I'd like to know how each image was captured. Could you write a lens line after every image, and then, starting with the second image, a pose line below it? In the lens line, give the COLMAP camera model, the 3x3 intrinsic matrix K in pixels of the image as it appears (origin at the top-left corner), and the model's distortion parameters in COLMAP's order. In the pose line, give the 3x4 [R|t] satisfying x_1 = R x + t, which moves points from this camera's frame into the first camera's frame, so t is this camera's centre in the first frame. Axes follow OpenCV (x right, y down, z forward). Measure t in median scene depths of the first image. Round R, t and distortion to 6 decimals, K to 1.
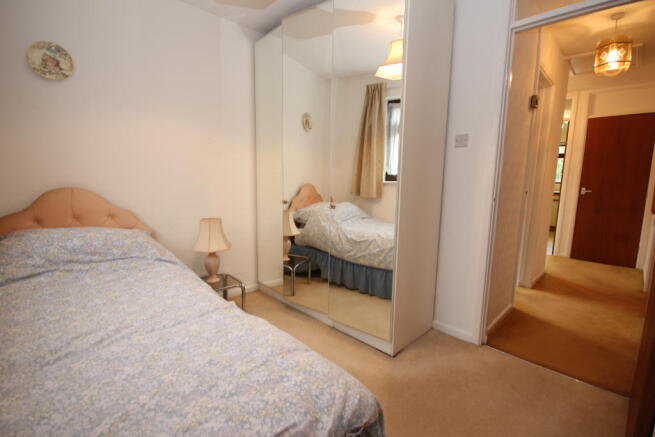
lens RADIAL K [[308.2, 0, 327.5], [0, 308.2, 219.4], [0, 0, 1]] dist [-0.011674, -0.000997]
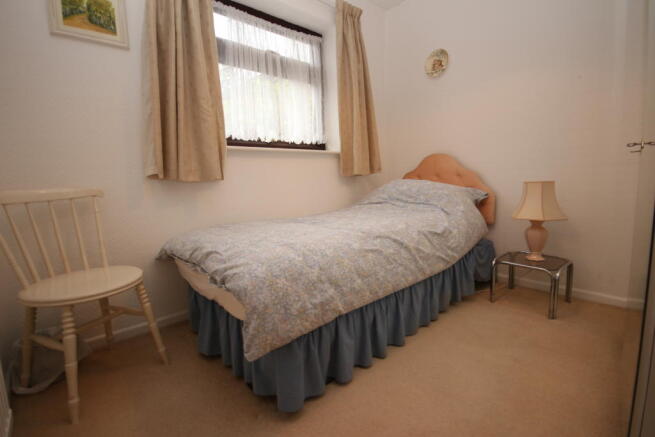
lens RADIAL K [[308.2, 0, 327.8], [0, 308.2, 220.0], [0, 0, 1]] dist [-0.011674, -0.000997]
pose [[-0.064437, 0.114514, -0.991330, 0.640398], [-0.104002, 0.987214, 0.120799, 0.081304], [0.992487, 0.110884, -0.051704, 0.670143]]
